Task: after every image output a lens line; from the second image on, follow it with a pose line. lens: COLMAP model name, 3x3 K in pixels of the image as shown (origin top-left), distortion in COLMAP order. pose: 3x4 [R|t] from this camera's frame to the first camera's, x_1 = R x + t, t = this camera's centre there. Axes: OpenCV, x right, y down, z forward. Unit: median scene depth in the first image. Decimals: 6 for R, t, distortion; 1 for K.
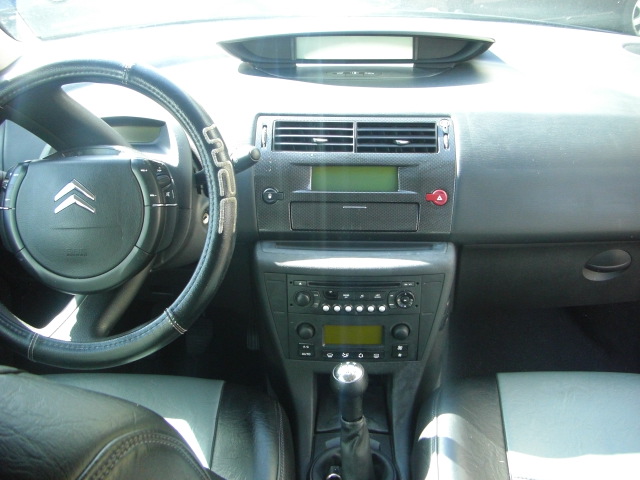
lens RADIAL K [[716.2, 0, 320.6], [0, 716.2, 241.4], [0, 0, 1]] dist [-0.132696, 0.000000]
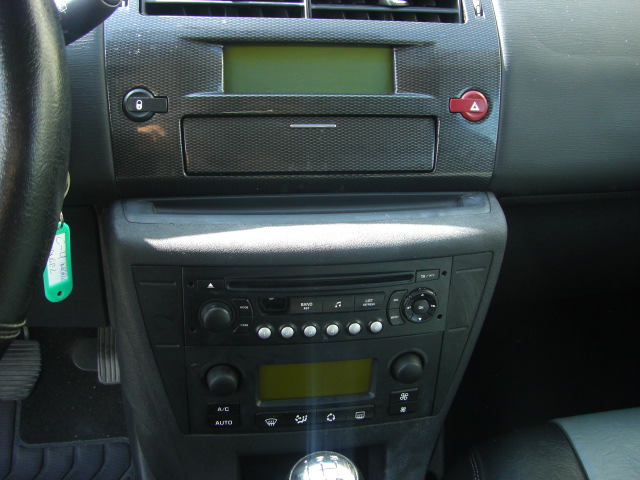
lens RADIAL K [[716.2, 0, 302.4], [0, 716.2, 224.3], [0, 0, 1]] dist [-0.132696, 0.000000]
pose [[0.980441, -0.035585, 0.193570, -0.058285], [0.032523, 0.999291, 0.018973, 0.010943], [-0.194108, -0.012306, 0.980903, 0.510946]]
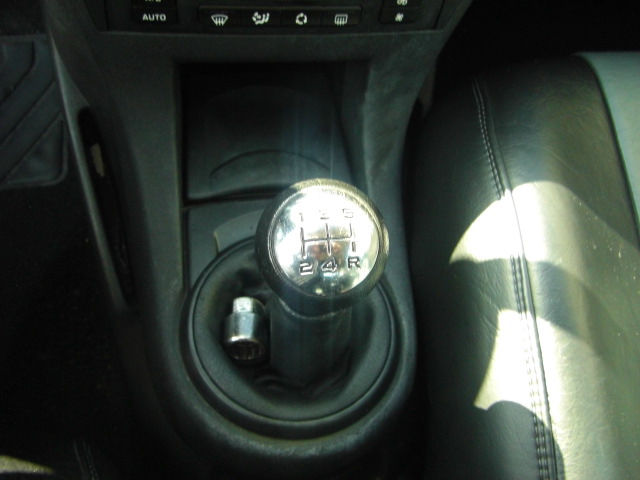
lens RADIAL K [[716.2, 0, 320.7], [0, 716.2, 235.1], [0, 0, 1]] dist [-0.132696, 0.000000]
pose [[0.969210, -0.081633, 0.232310, -0.030547], [-0.058897, 0.839206, 0.540614, 0.053719], [-0.239088, -0.537651, 0.808559, 0.641071]]
